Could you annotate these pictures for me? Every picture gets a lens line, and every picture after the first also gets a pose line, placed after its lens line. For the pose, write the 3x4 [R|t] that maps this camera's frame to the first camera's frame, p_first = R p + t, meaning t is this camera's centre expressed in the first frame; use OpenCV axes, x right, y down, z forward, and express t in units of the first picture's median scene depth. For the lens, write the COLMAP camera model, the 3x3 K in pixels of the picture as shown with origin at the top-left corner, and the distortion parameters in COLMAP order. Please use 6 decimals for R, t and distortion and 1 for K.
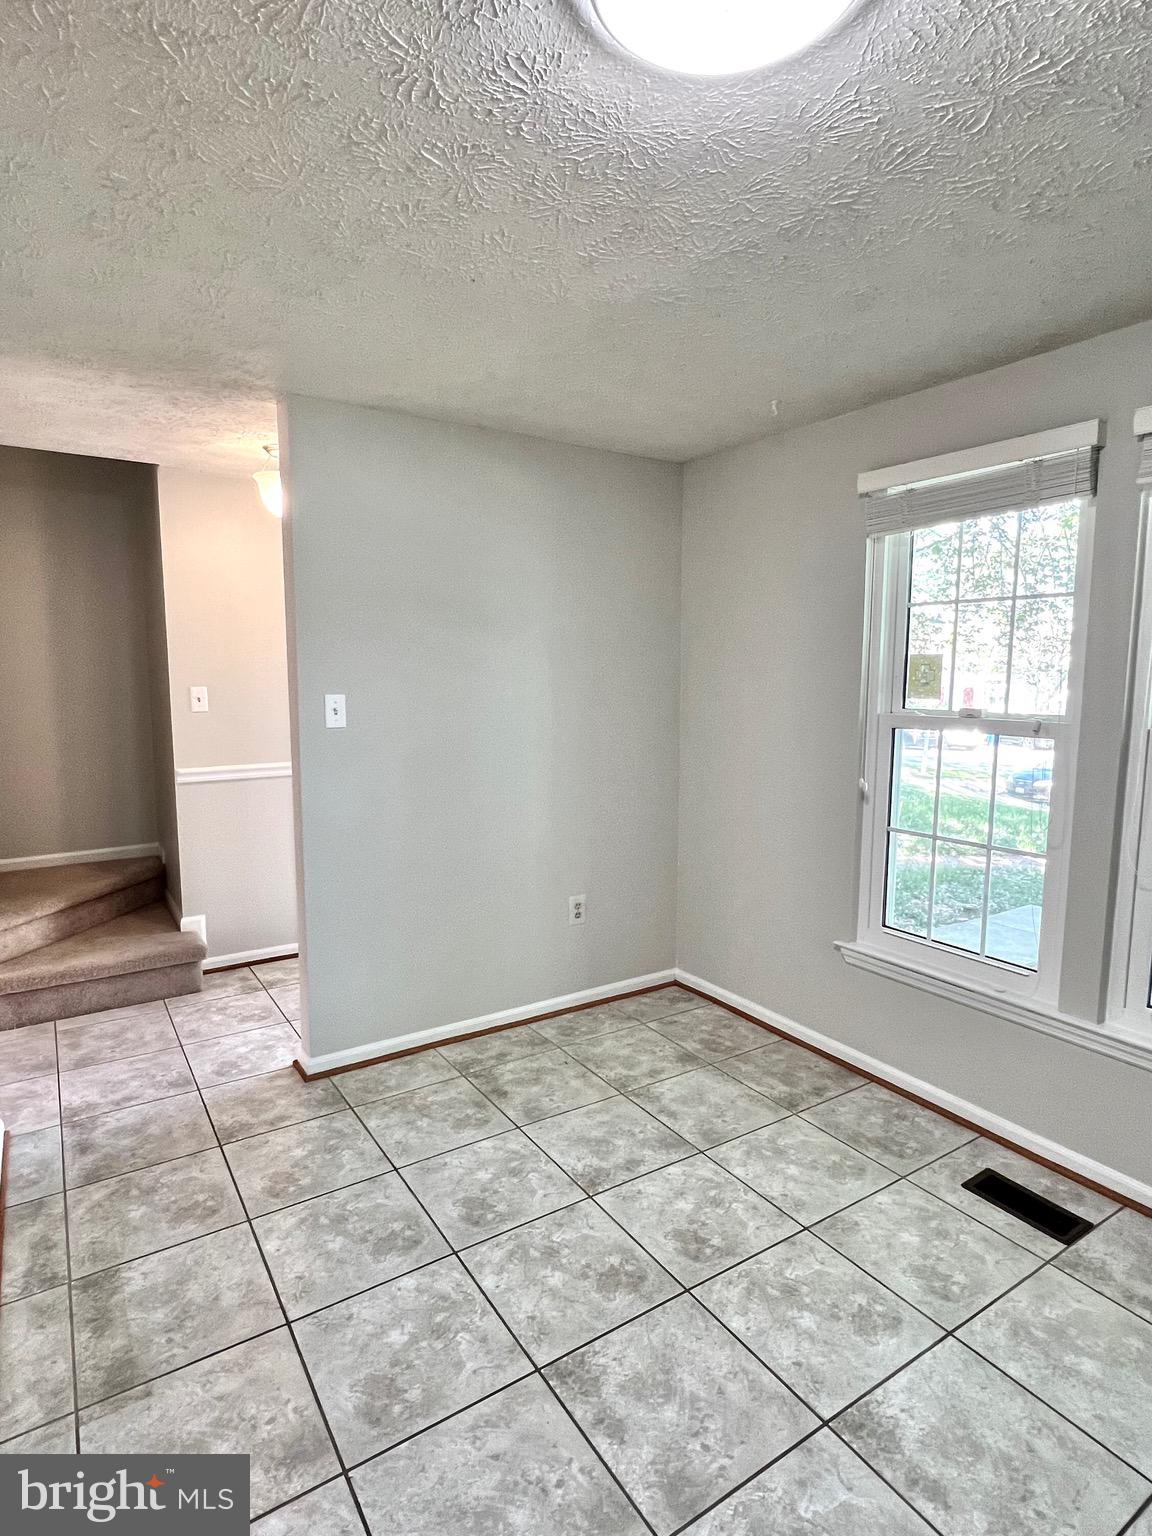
lens RADIAL K [[826.4, 0, 578.8], [0, 826.4, 780.6], [0, 0, 1]] dist [-0.000481, 0.001129]
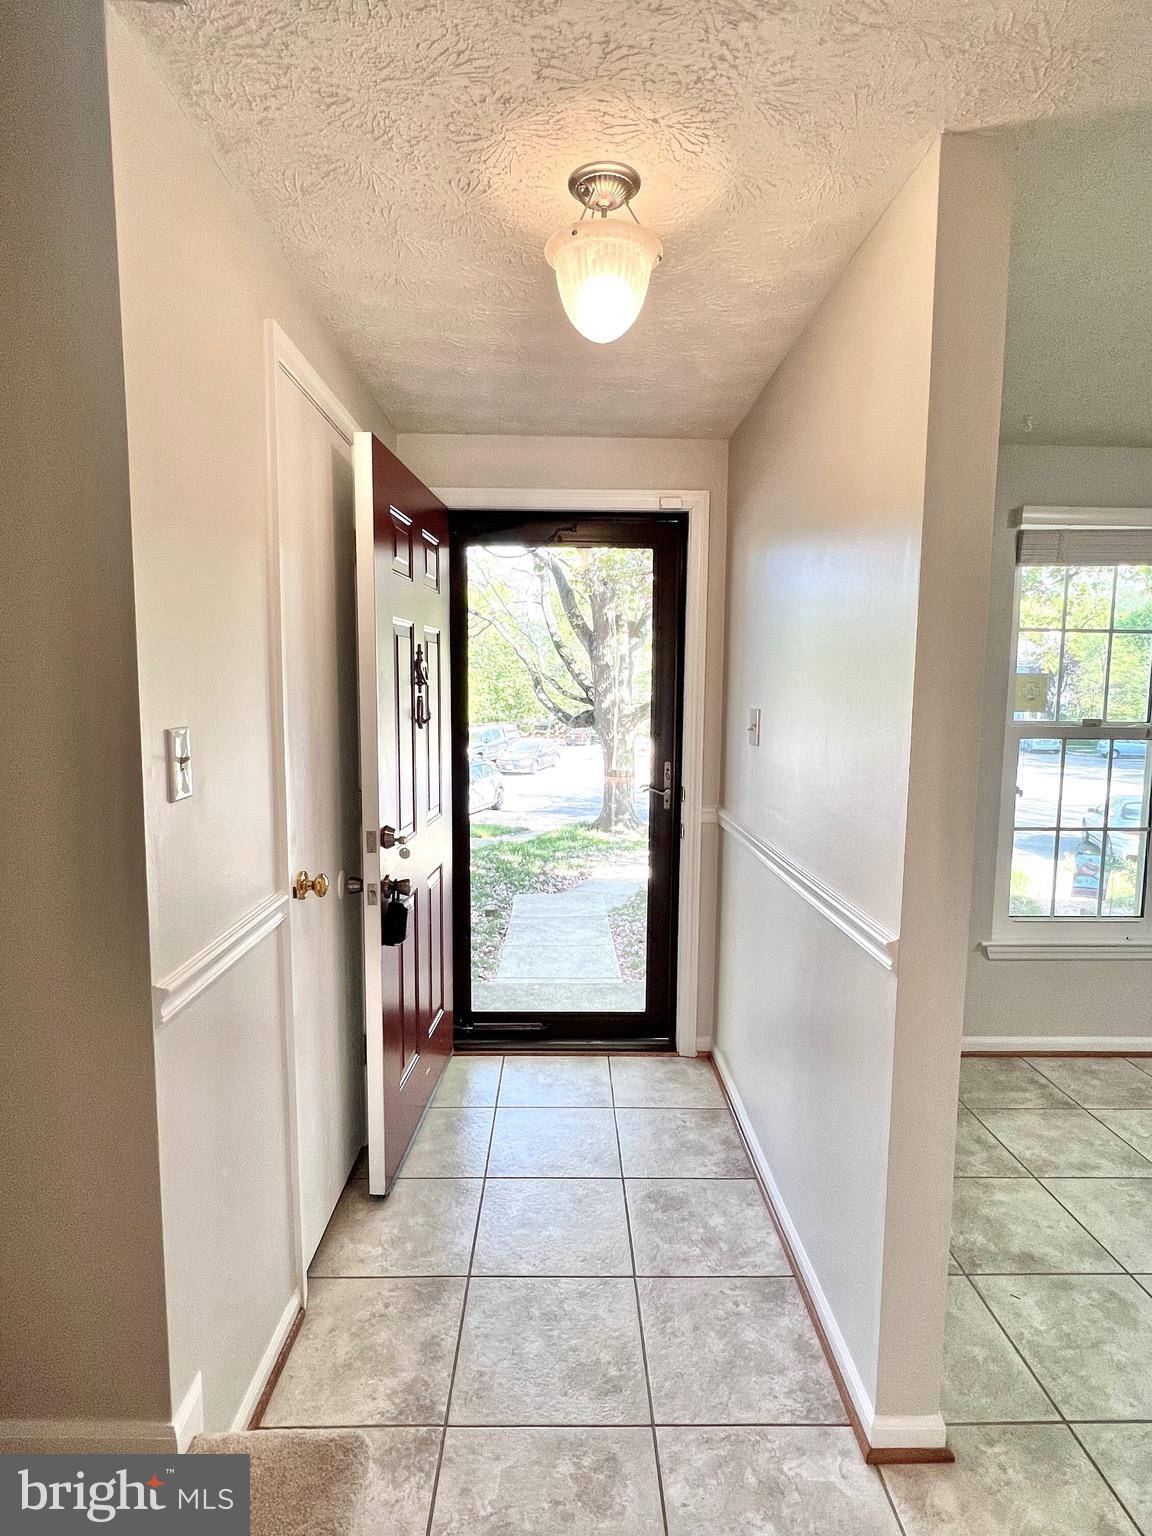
lens RADIAL K [[826.4, 0, 584.0], [0, 826.4, 765.3], [0, 0, 1]] dist [-0.000481, 0.001129]
pose [[0.525416, -0.077190, 0.847337, -1.122537], [0.100458, 0.994539, 0.028307, -0.149544], [-0.844894, 0.070248, 0.530301, 1.150979]]
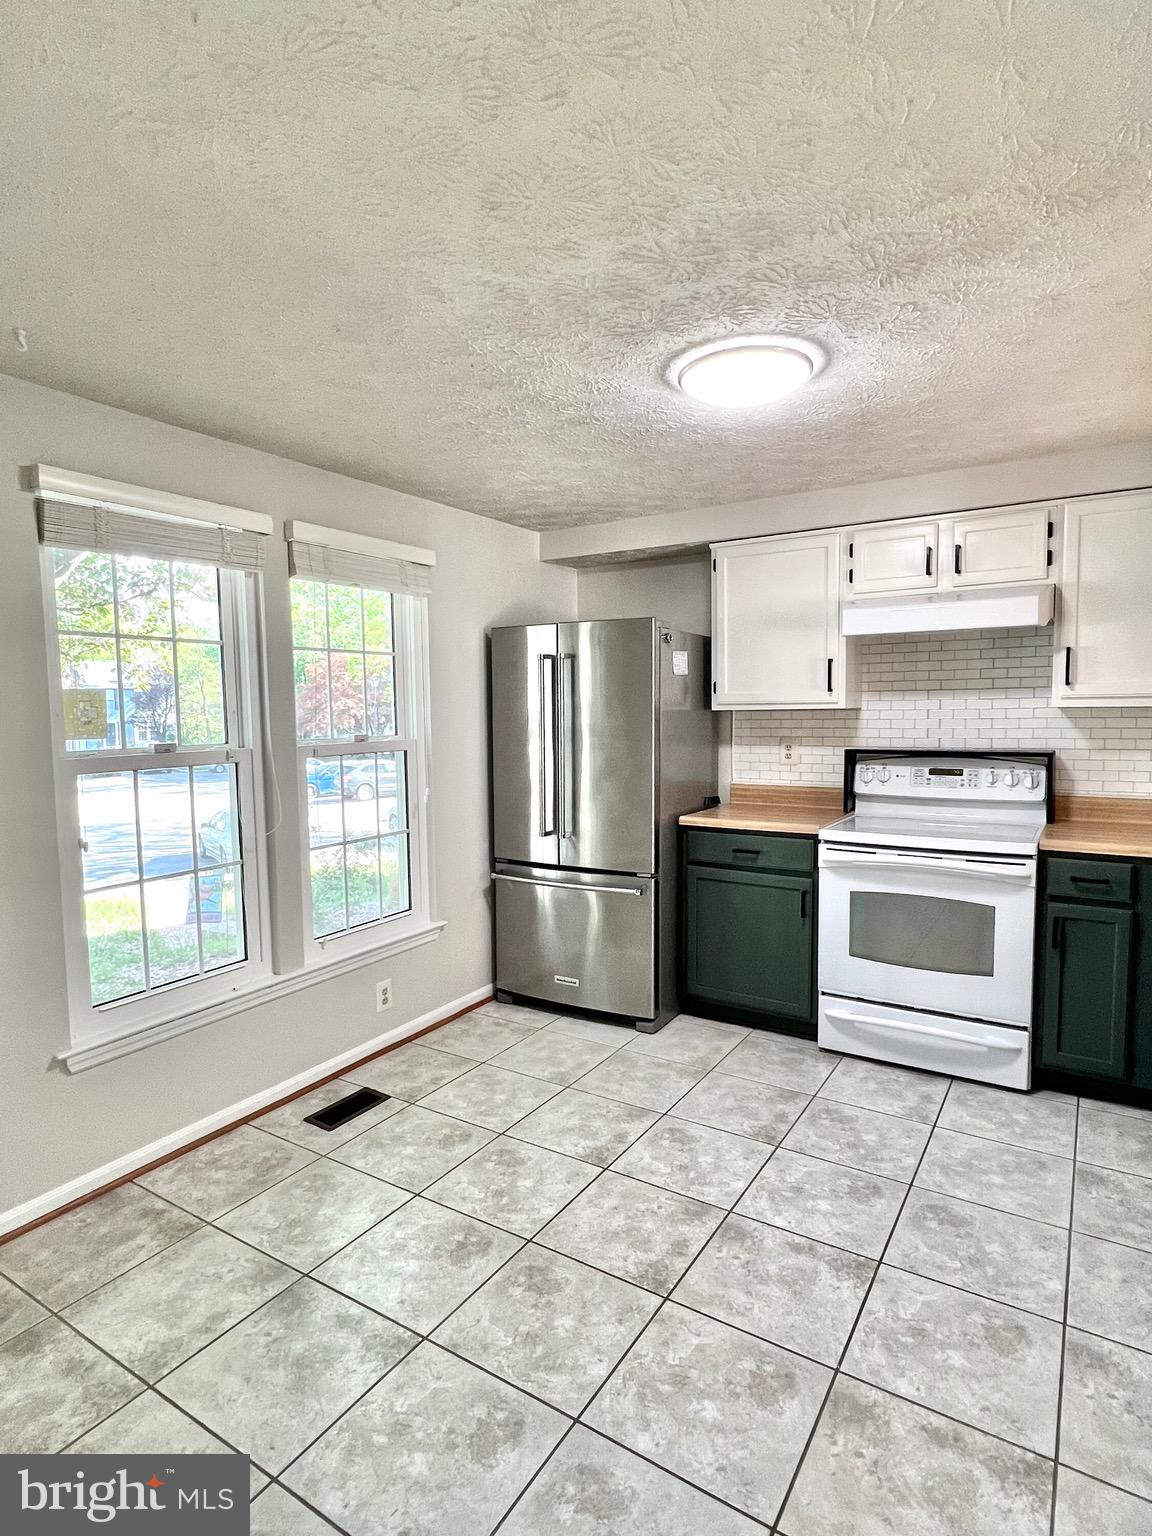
lens RADIAL K [[826.4, 0, 563.2], [0, 826.4, 778.9], [0, 0, 1]] dist [-0.000481, 0.001129]
pose [[-0.403701, -0.076973, 0.911647, -0.760497], [0.135520, 0.980431, 0.142793, -0.143160], [-0.904798, 0.181192, -0.385369, 1.108522]]
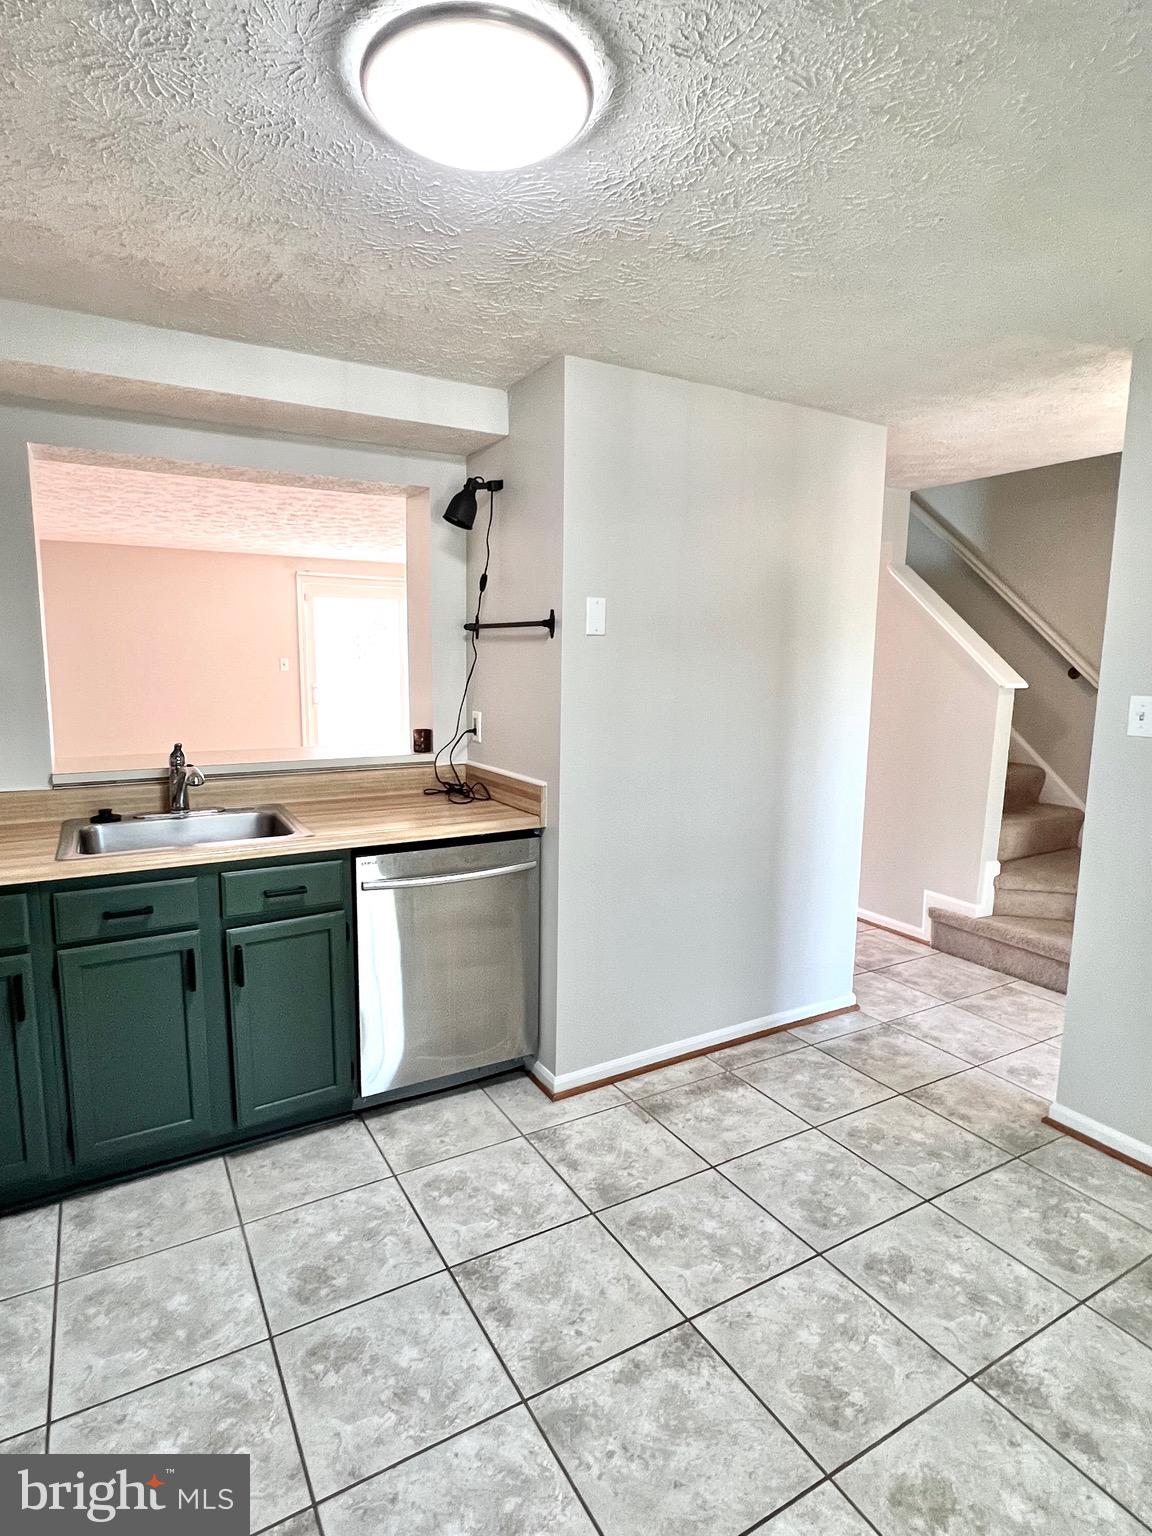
lens RADIAL K [[826.4, 0, 564.4], [0, 826.4, 741.5], [0, 0, 1]] dist [-0.000481, 0.001129]
pose [[-0.059030, 0.101118, -0.993122, 0.725291], [-0.143247, 0.983702, 0.108673, -0.089182], [0.987925, 0.148676, -0.043583, 0.595957]]
